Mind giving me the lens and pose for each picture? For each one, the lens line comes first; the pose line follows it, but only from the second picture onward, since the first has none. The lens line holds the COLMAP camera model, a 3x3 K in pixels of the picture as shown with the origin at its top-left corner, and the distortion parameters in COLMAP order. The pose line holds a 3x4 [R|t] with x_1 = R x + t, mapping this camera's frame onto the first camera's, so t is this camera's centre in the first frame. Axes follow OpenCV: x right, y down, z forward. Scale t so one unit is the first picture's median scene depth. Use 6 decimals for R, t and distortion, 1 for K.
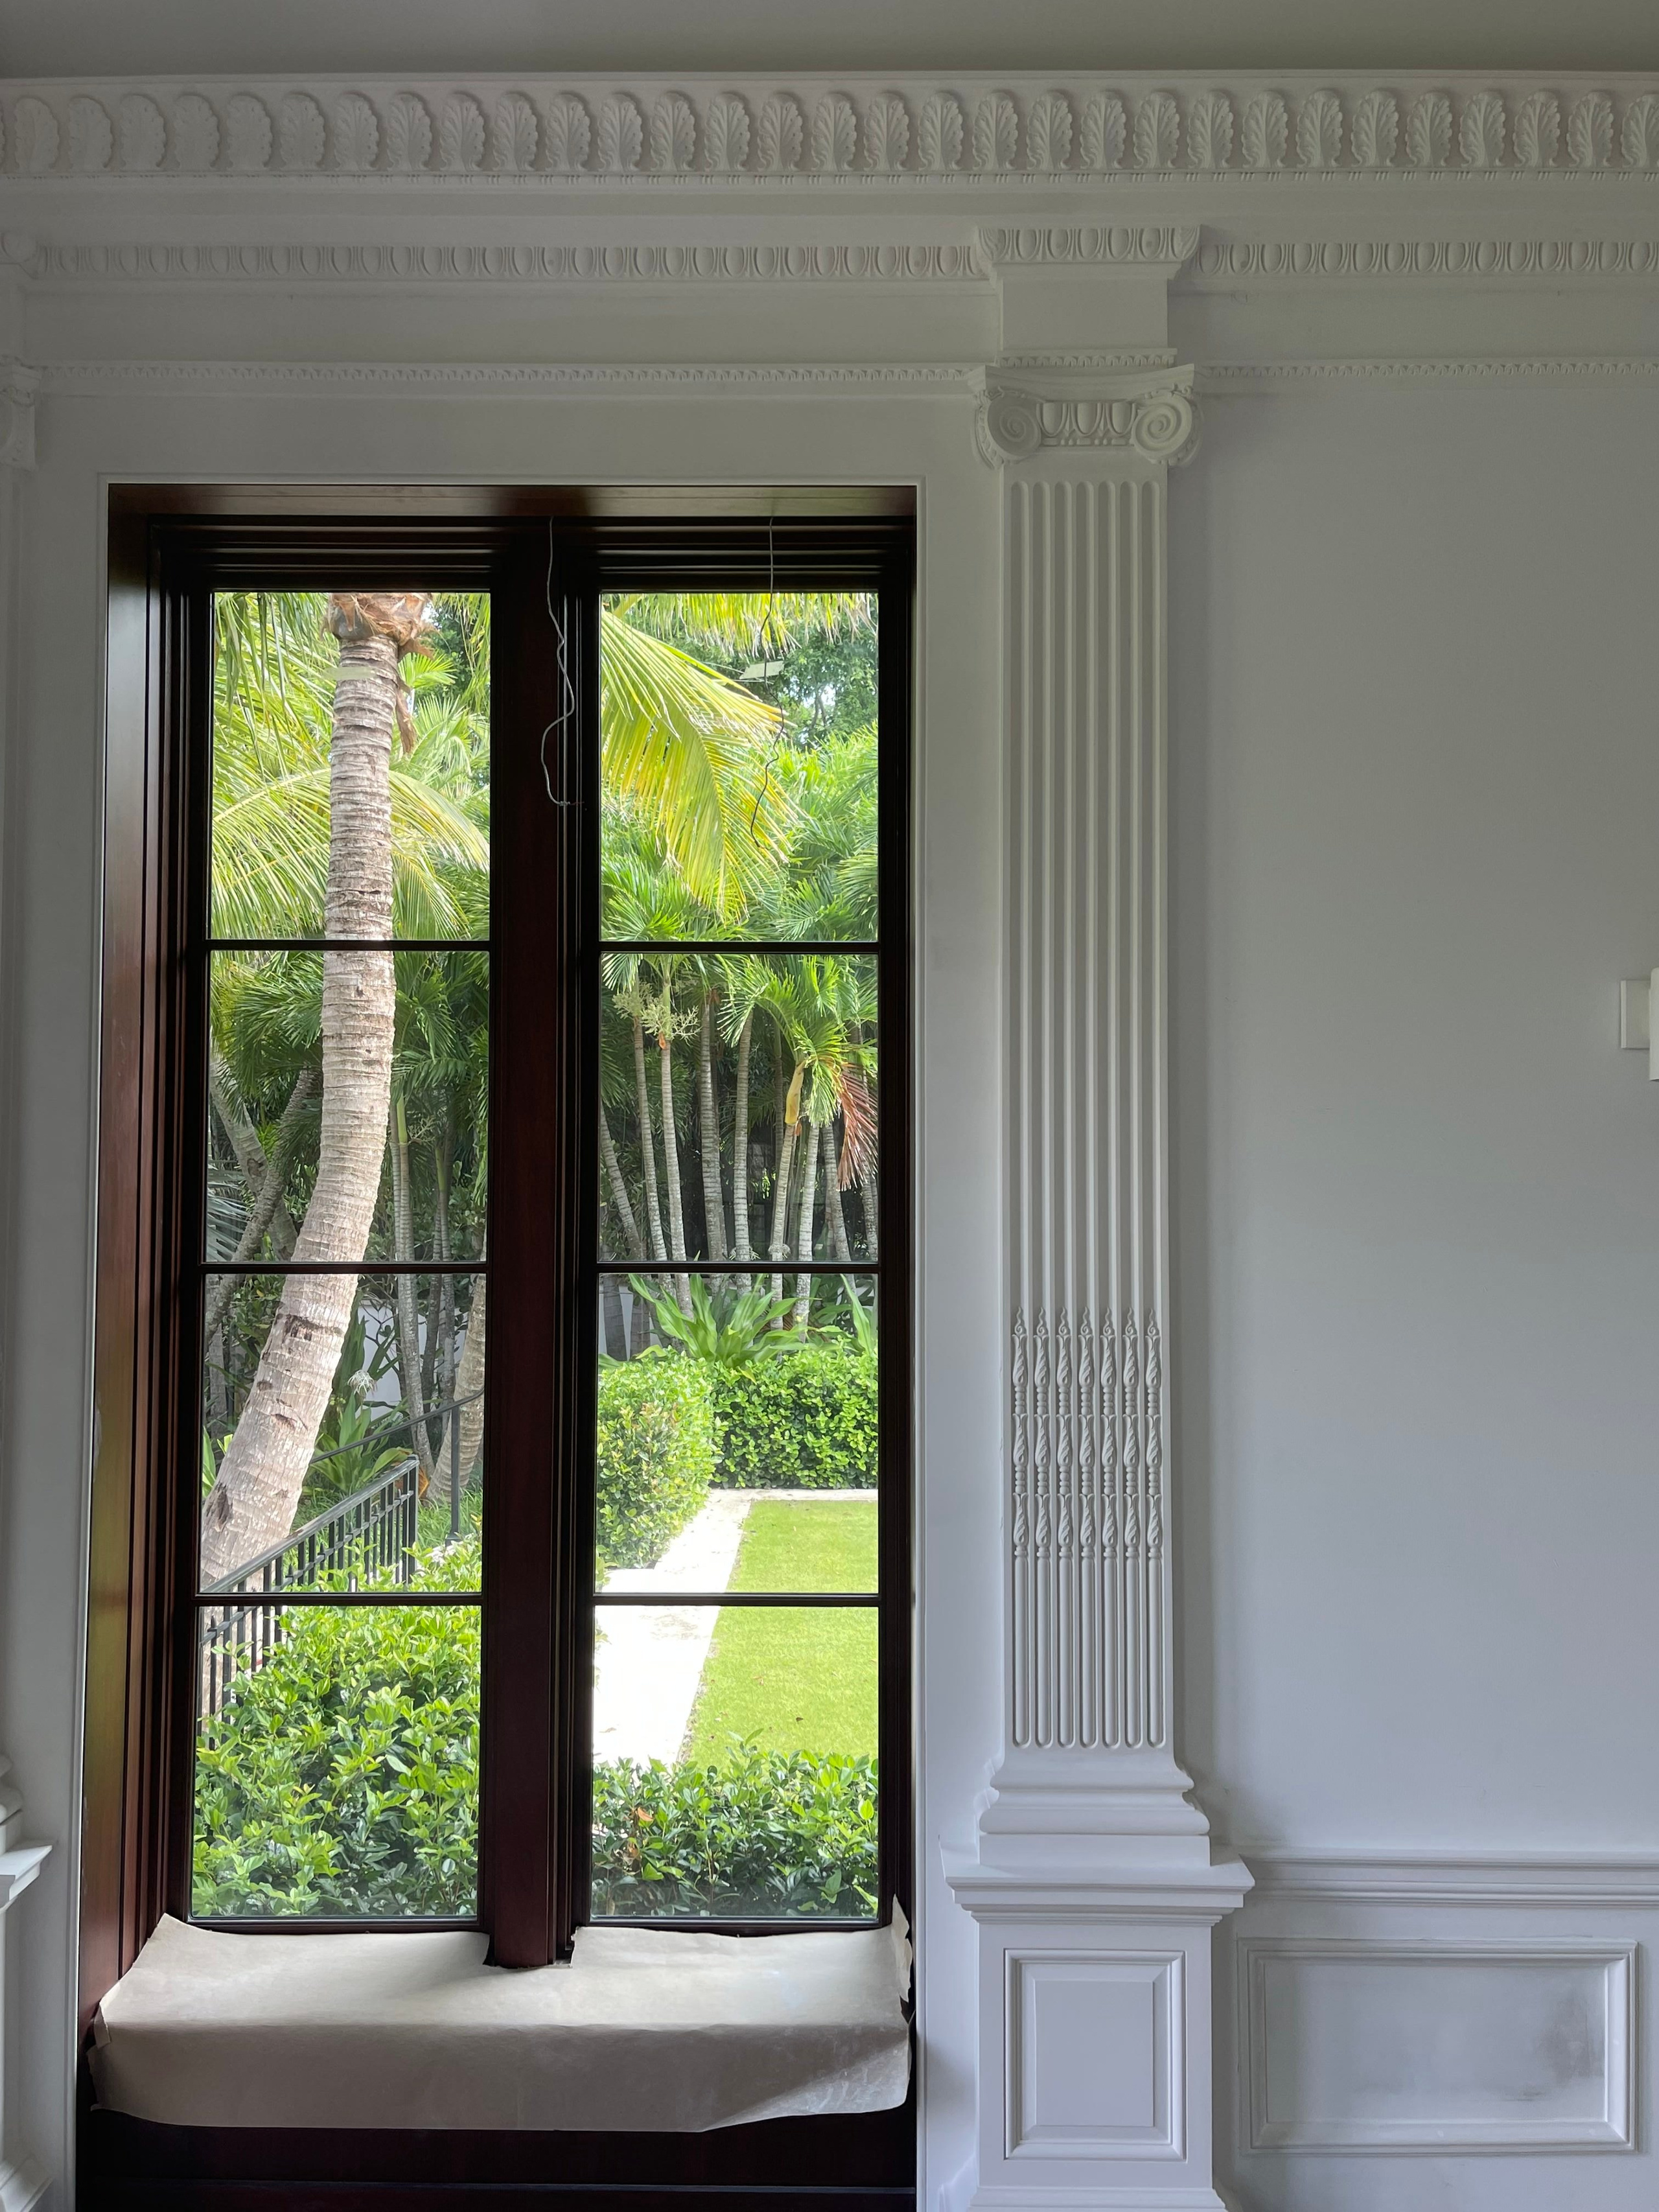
lens RADIAL K [[1791.4, 0, 825.3], [0, 1791.4, 1102.2], [0, 0, 1]] dist [0.131867, -0.181276]
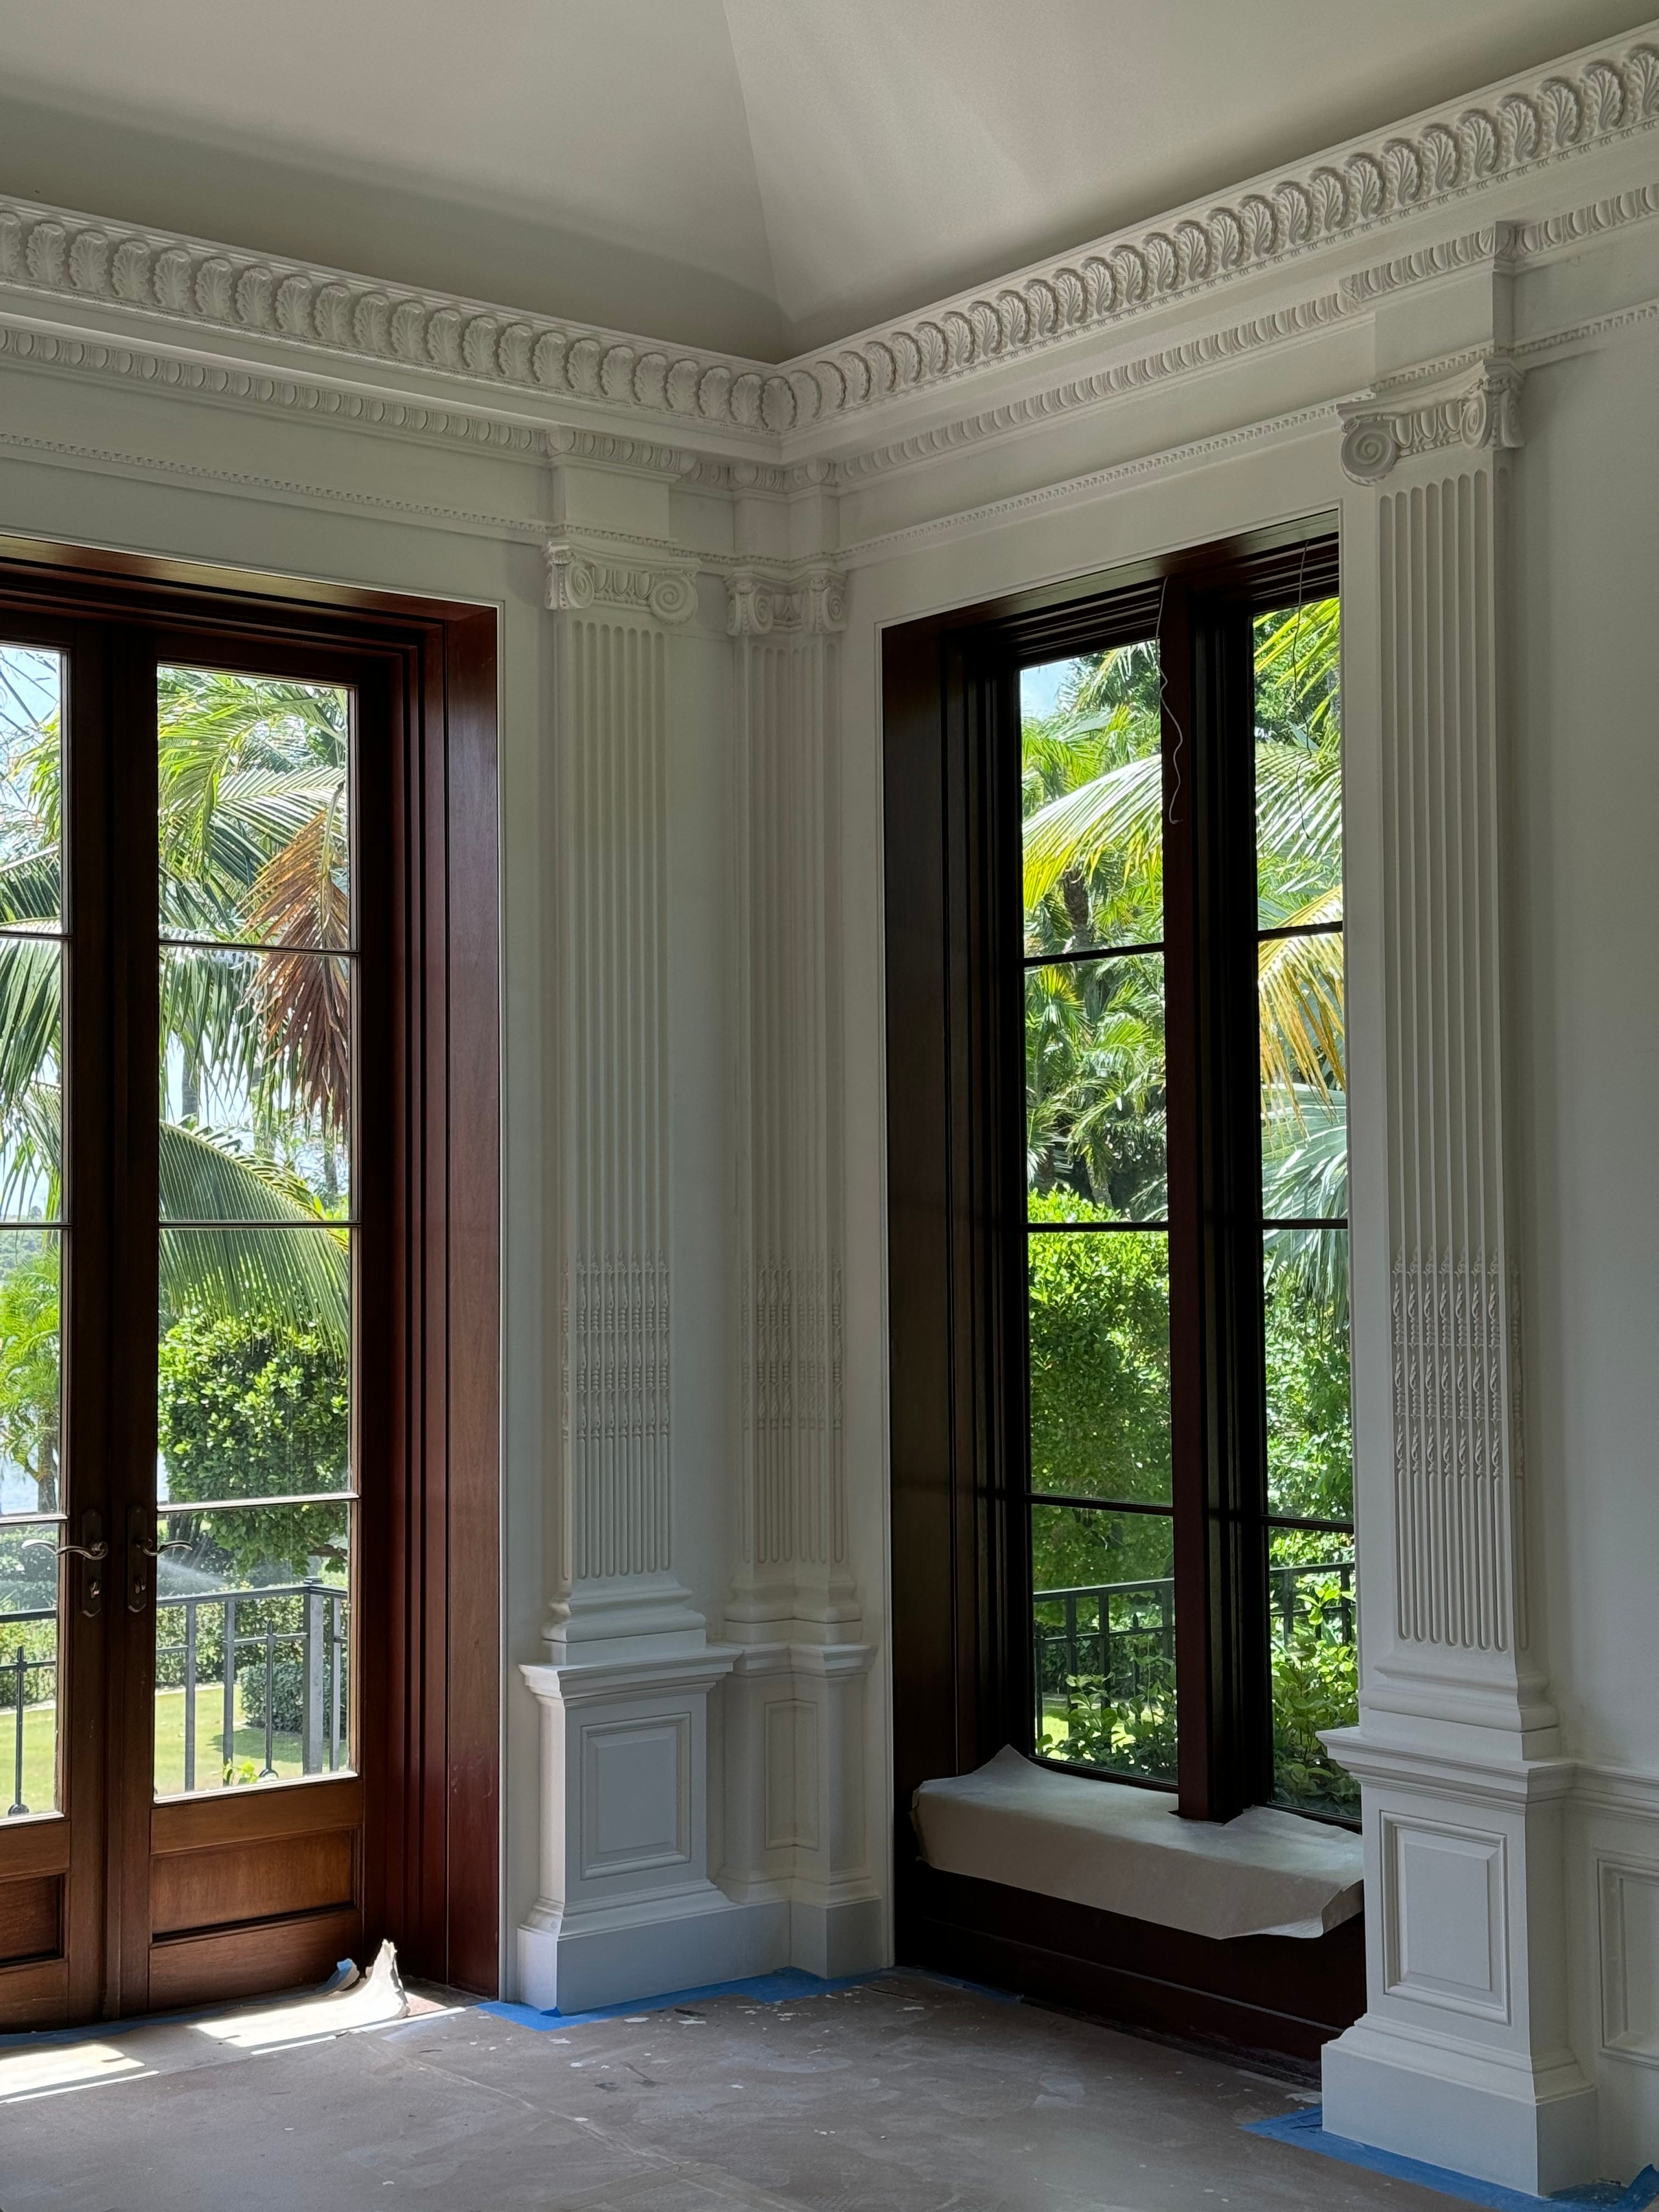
lens RADIAL K [[3079.7, 0, 825.6], [0, 3079.7, 1109.7], [0, 0, 1]] dist [0.120057, -0.060004]
pose [[0.624823, -0.041182, -0.779679, 1.348226], [0.037106, 0.999046, -0.023033, 0.061596], [0.779884, -0.014540, 0.625755, -0.445339]]
